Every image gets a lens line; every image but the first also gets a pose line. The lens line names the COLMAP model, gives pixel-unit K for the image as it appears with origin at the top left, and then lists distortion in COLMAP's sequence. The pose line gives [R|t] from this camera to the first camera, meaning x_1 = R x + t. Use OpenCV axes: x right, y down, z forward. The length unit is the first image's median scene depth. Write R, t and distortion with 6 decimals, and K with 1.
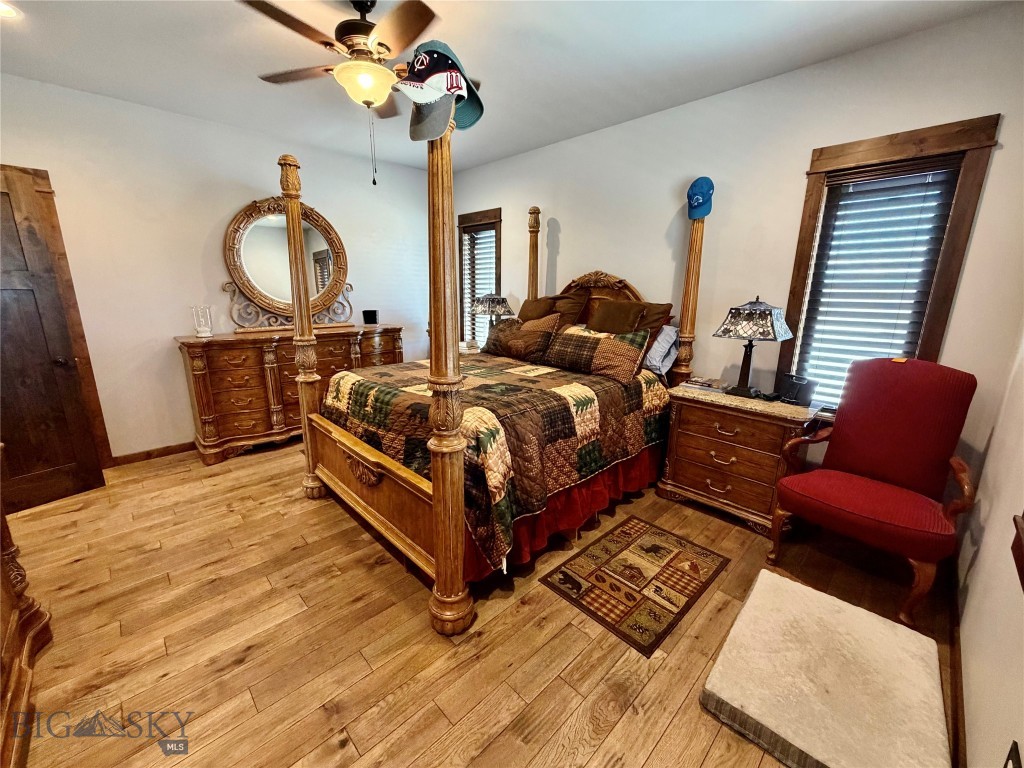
lens RADIAL K [[408.7, 0, 500.9], [0, 408.7, 383.2], [0, 0, 1]] dist [-0.000789, 0.000449]
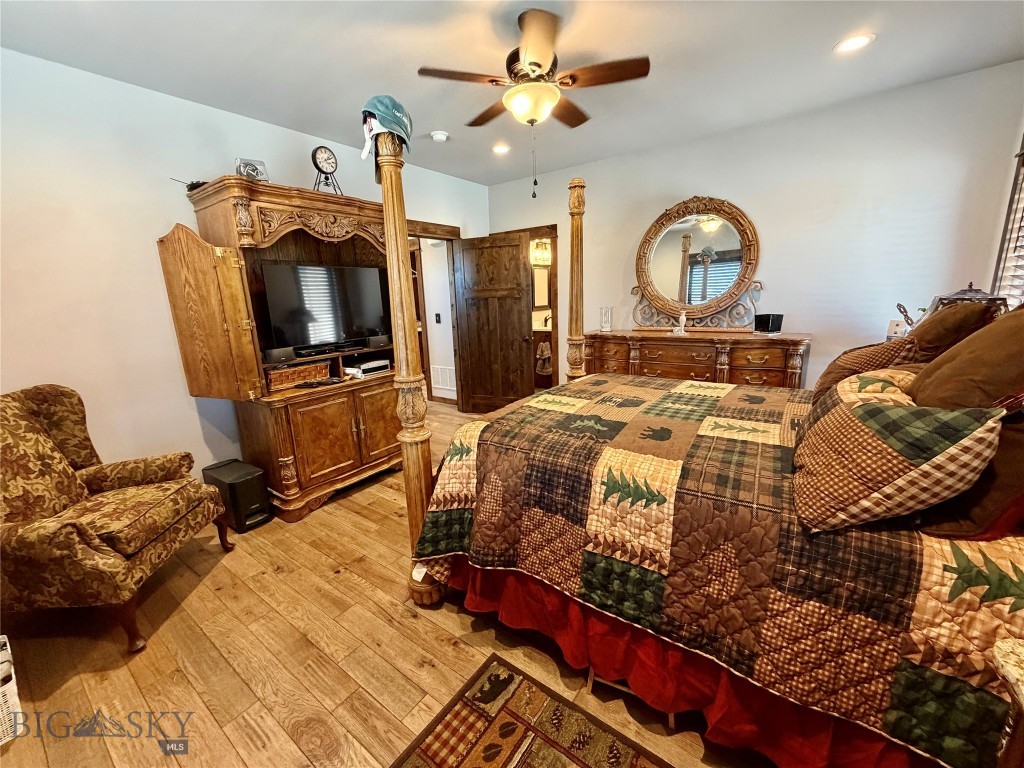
lens RADIAL K [[408.7, 0, 515.2], [0, 408.7, 382.9], [0, 0, 1]] dist [-0.000789, 0.000449]
pose [[0.181845, 0.195185, -0.963761, 0.765888], [-0.185864, 0.969257, 0.161229, -0.177209], [0.965602, 0.149810, 0.212533, 0.773412]]
